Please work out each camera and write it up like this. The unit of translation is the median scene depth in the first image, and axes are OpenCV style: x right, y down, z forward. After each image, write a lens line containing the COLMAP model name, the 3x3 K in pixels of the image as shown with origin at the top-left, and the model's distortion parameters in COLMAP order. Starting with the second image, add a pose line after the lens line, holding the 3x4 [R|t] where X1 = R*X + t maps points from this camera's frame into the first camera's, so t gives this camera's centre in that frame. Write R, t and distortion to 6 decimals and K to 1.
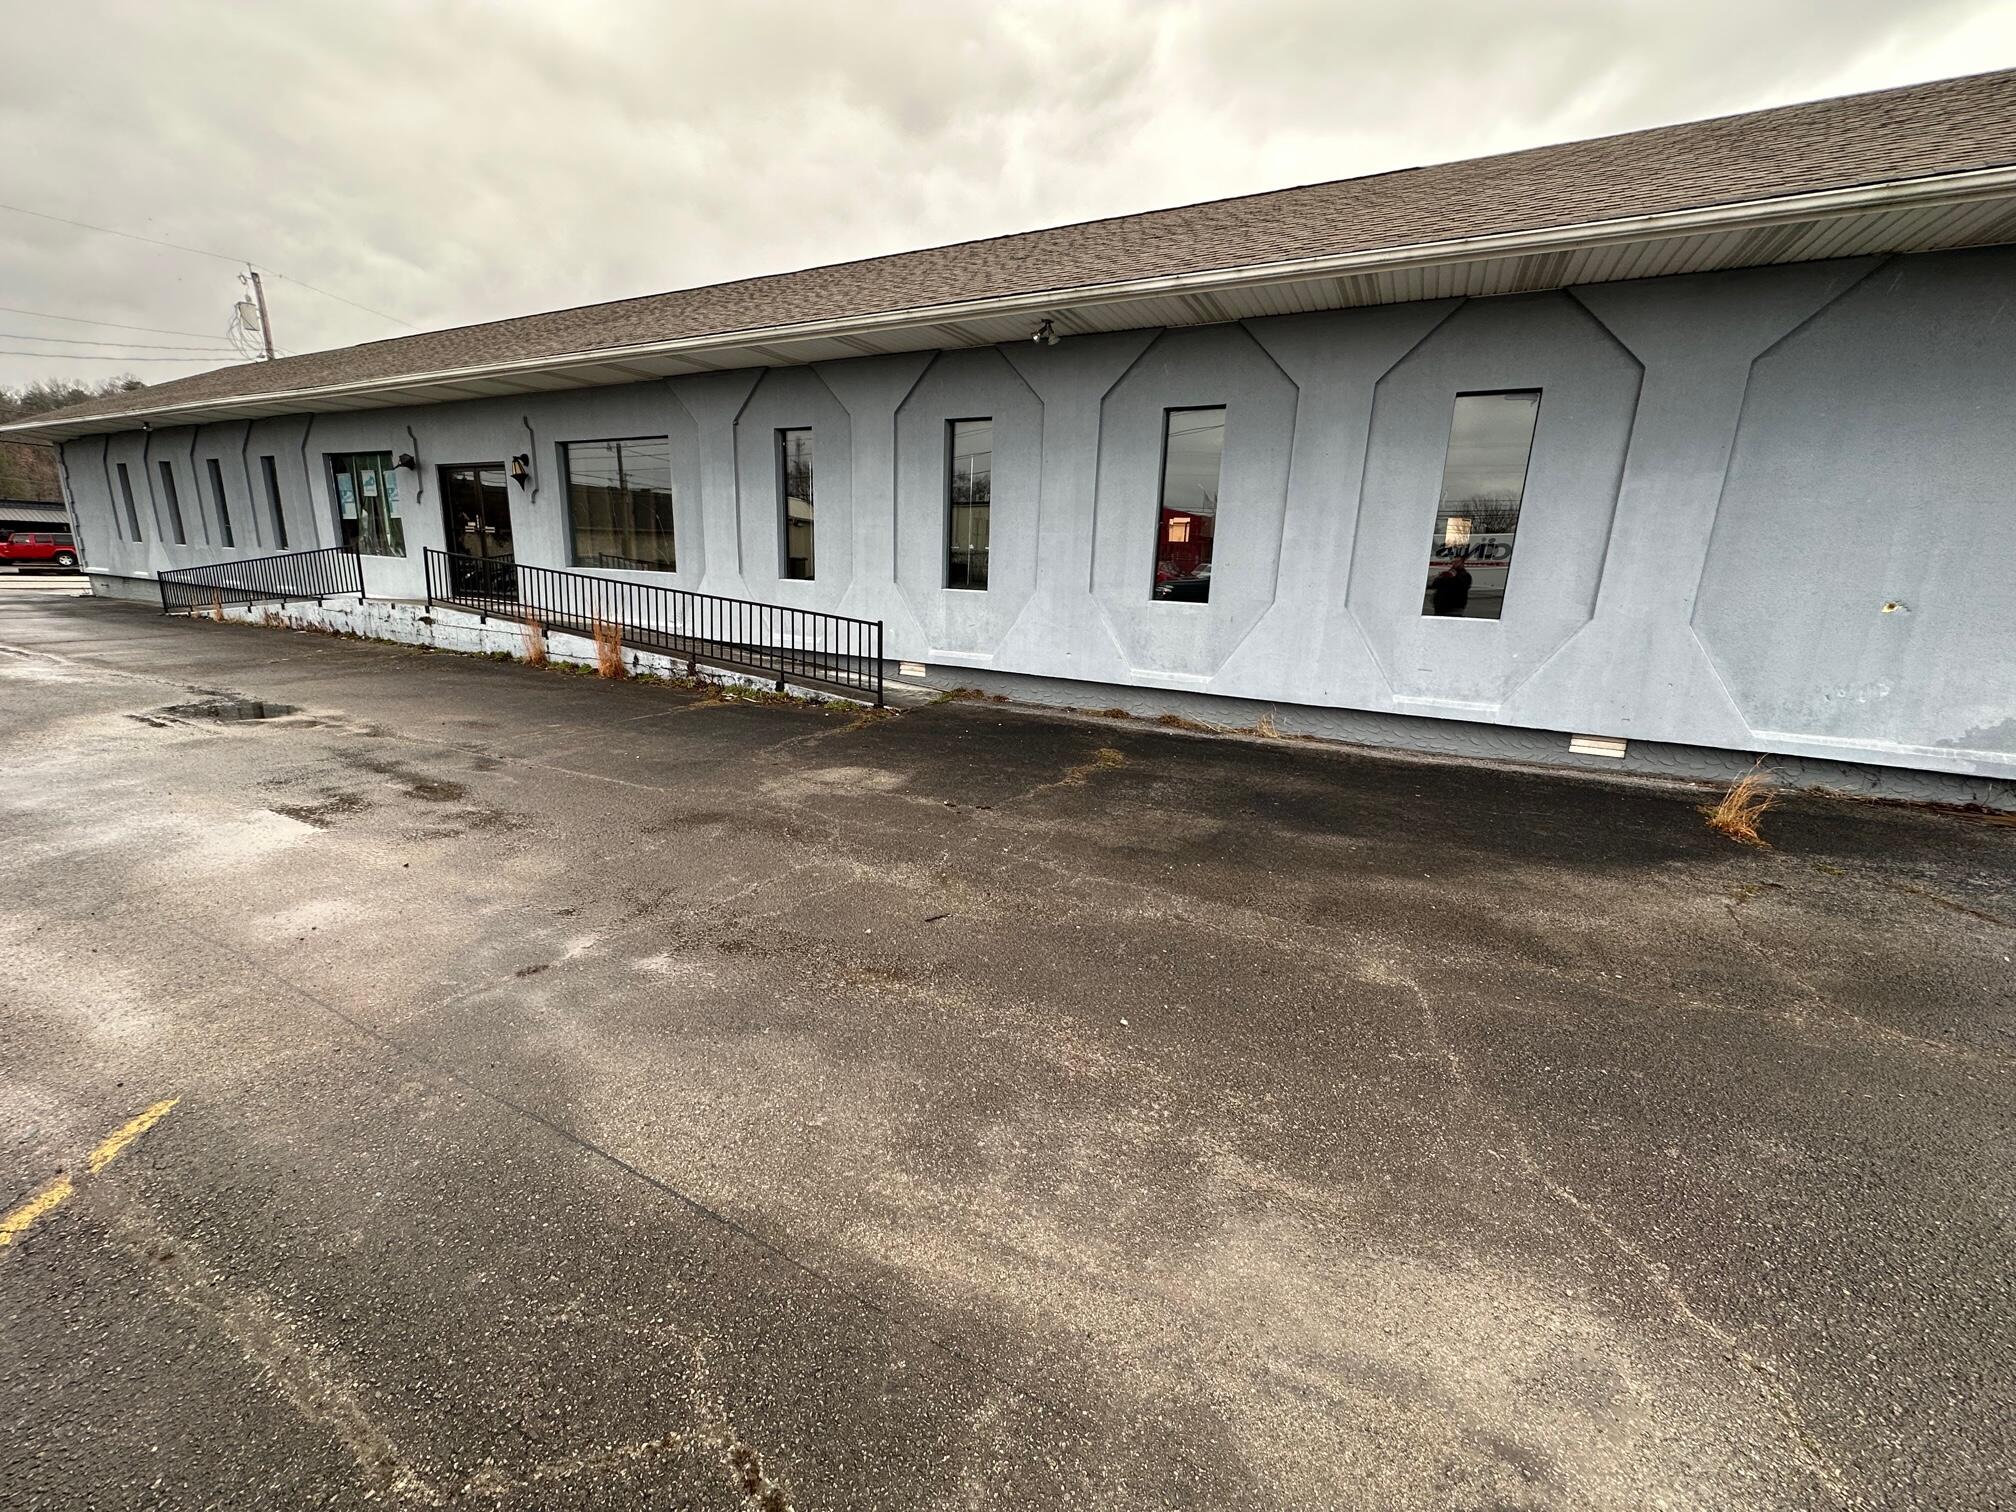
lens RADIAL K [[799.6, 0, 1001.4], [0, 799.6, 750.4], [0, 0, 1]] dist [-0.001766, 0.000091]
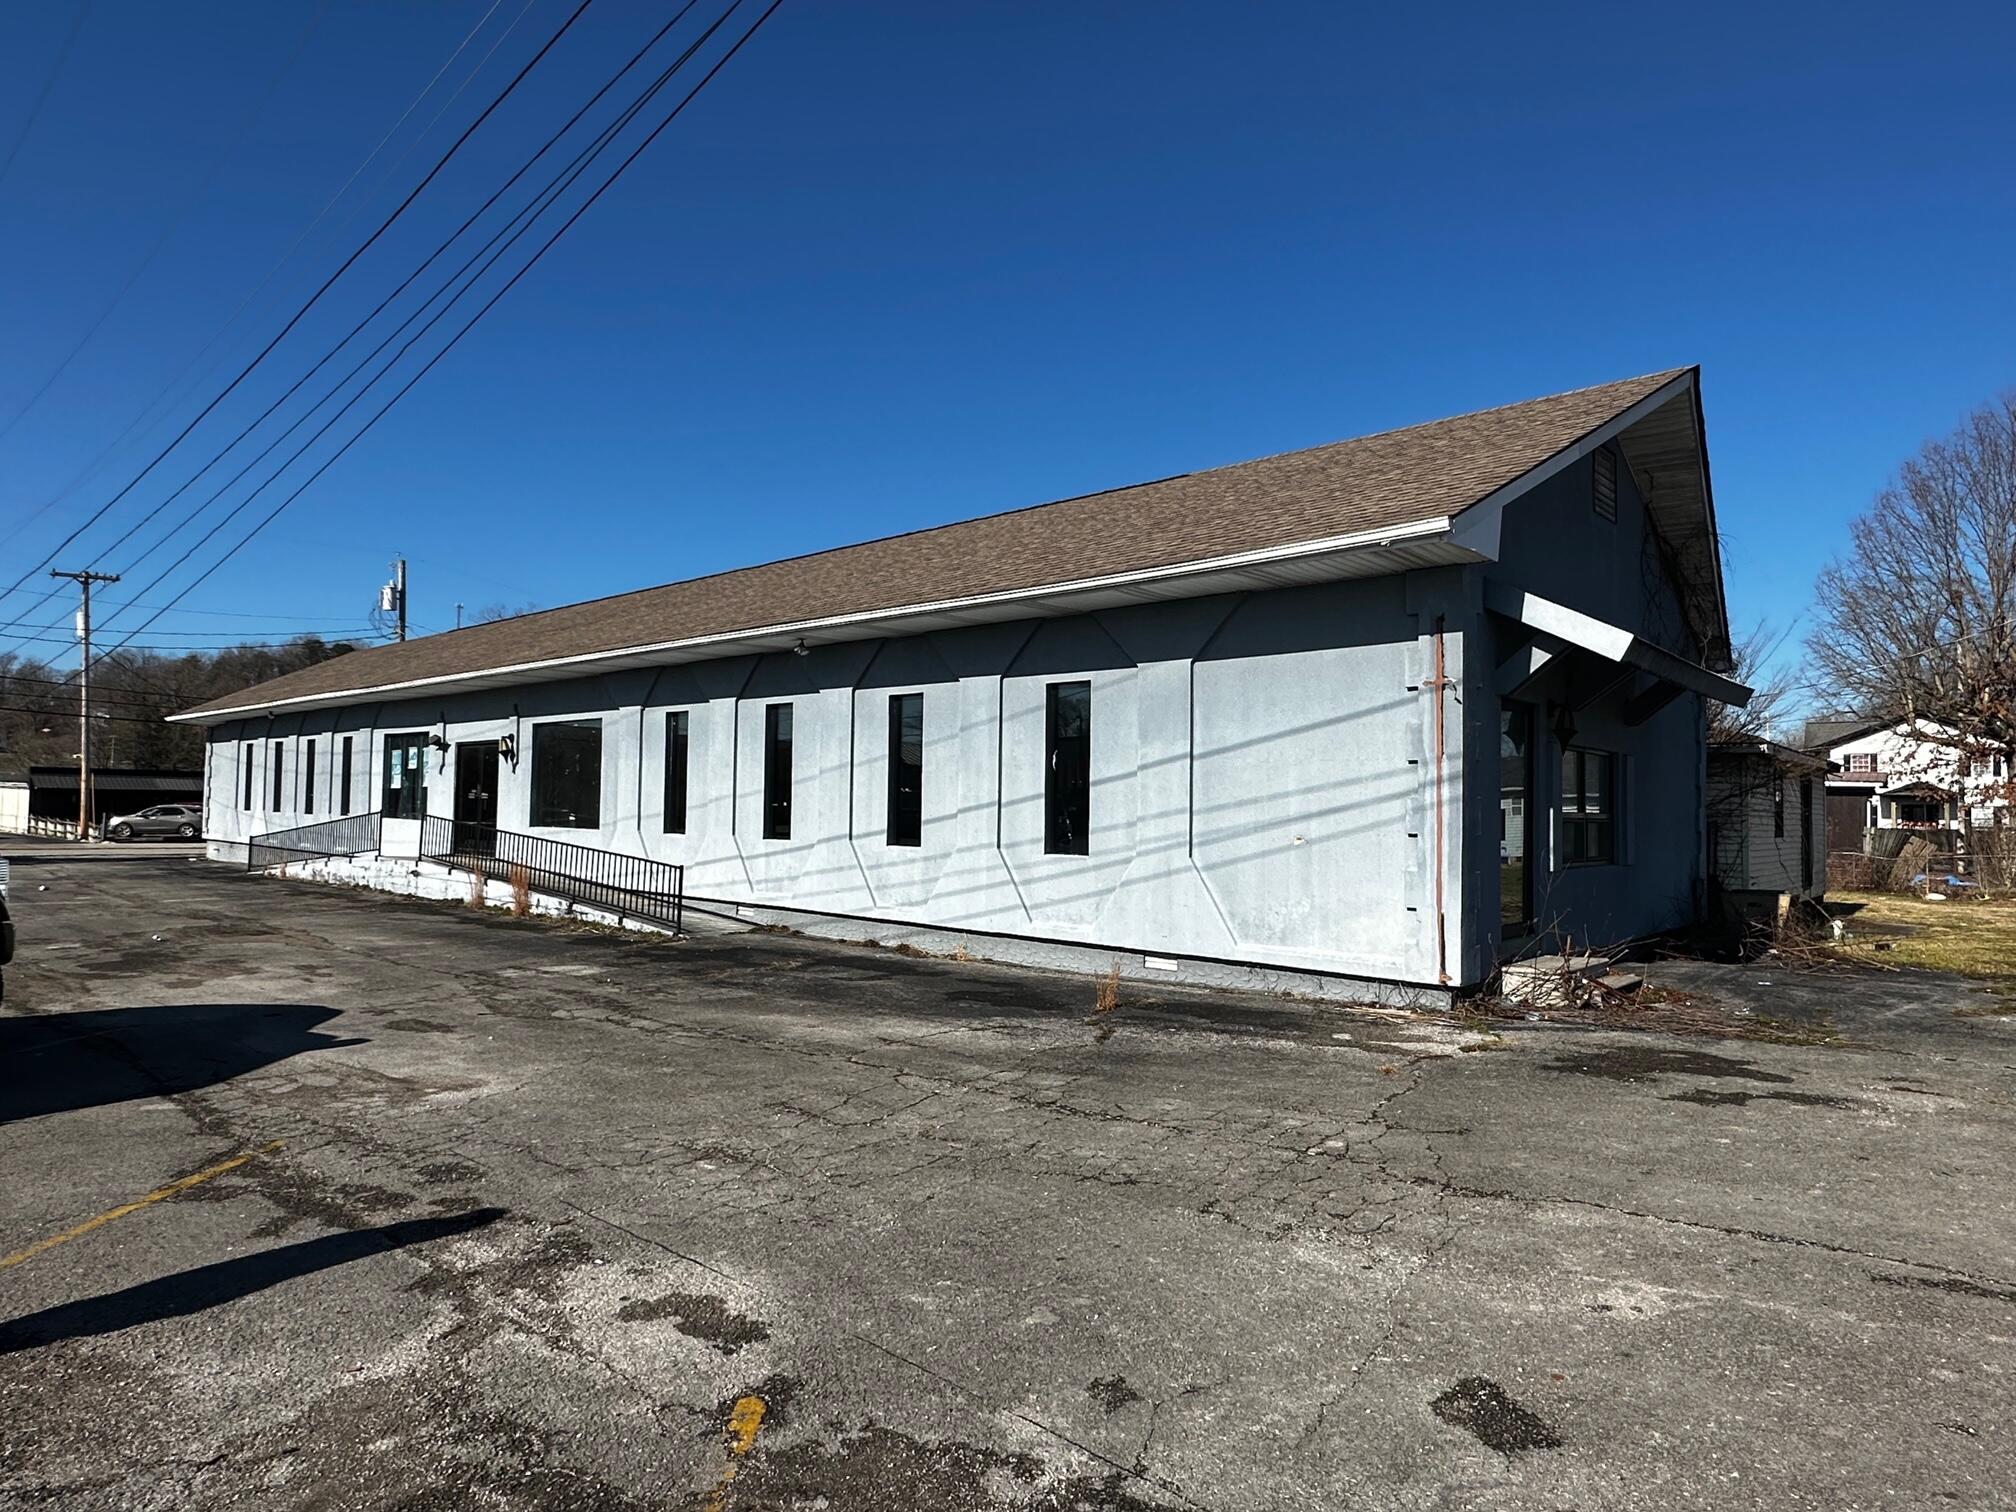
lens RADIAL K [[1168.1, 0, 1008.0], [0, 1168.1, 760.1], [0, 0, 1]] dist [0.007329, -0.000900]
pose [[0.967192, -0.032741, -0.251926, 0.600862], [-0.035841, 0.964156, -0.262905, 0.104983], [0.251504, 0.263309, 0.931351, -0.458335]]
